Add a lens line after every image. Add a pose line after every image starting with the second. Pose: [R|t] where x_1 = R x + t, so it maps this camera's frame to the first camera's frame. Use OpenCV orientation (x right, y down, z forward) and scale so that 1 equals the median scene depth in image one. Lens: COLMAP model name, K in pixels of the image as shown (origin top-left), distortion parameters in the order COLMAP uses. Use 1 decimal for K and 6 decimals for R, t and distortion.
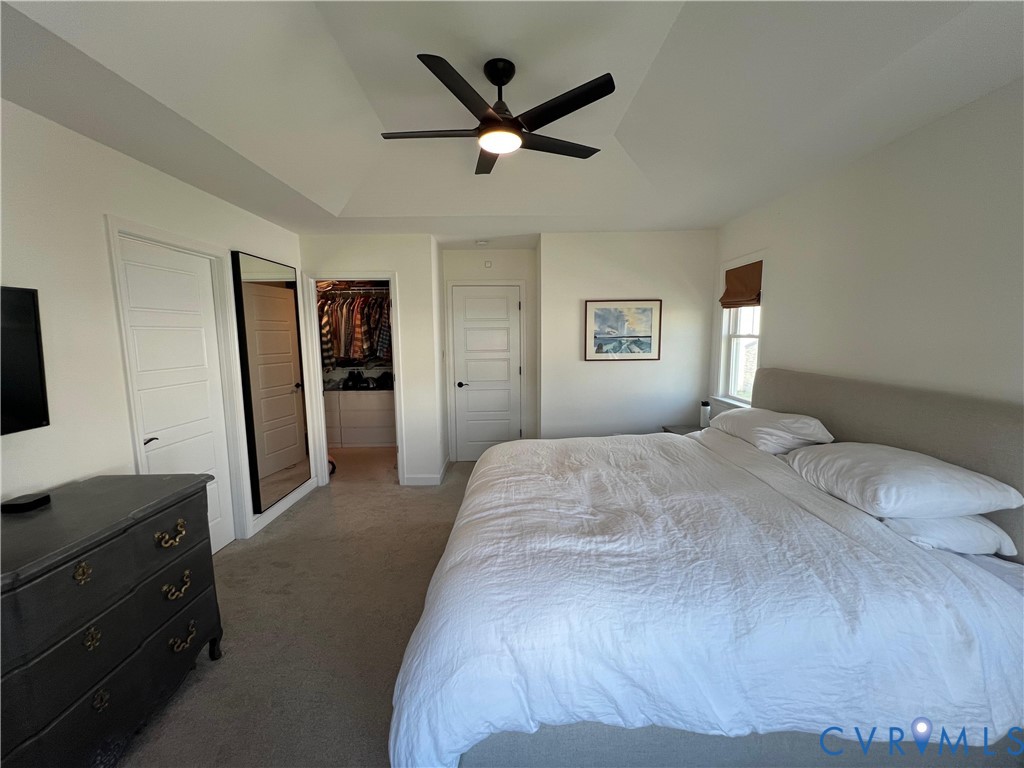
lens RADIAL K [[407.0, 0, 512.0], [0, 407.0, 384.0], [0, 0, 1]] dist [-0.002211, -0.000076]
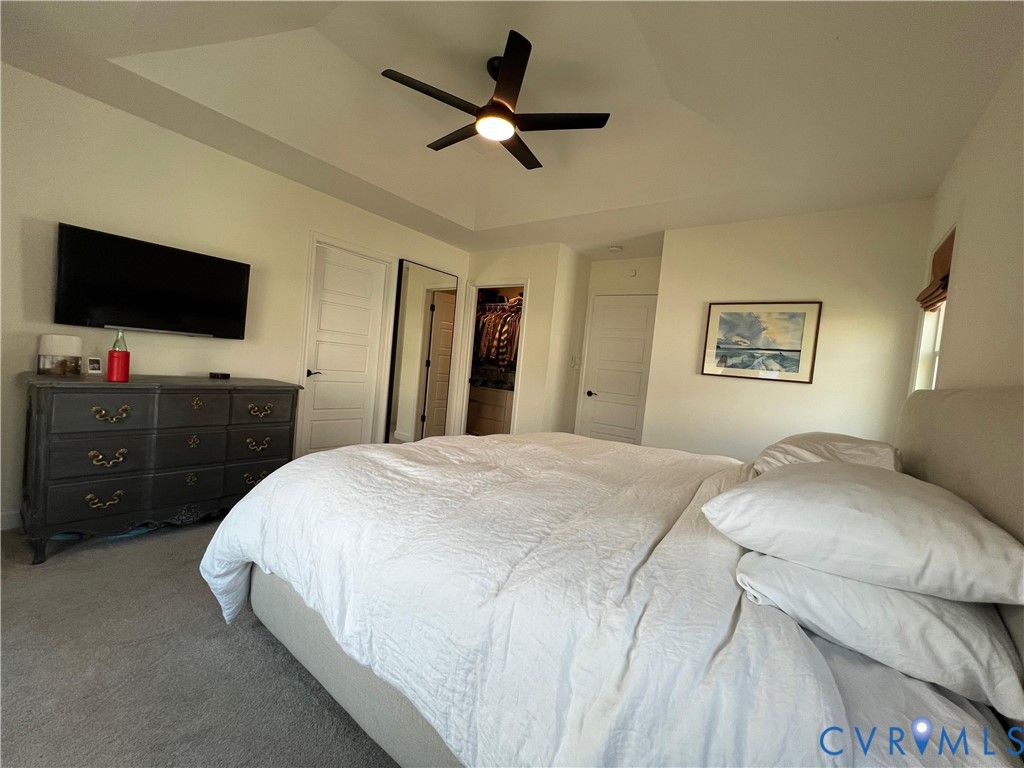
lens RADIAL K [[407.0, 0, 512.0], [0, 407.0, 384.0], [0, 0, 1]] dist [-0.002211, -0.000076]
pose [[0.797075, 0.115403, -0.592750, 0.370514], [-0.176095, 0.983328, -0.045351, 0.069008], [0.577634, 0.140528, 0.804108, 0.110317]]
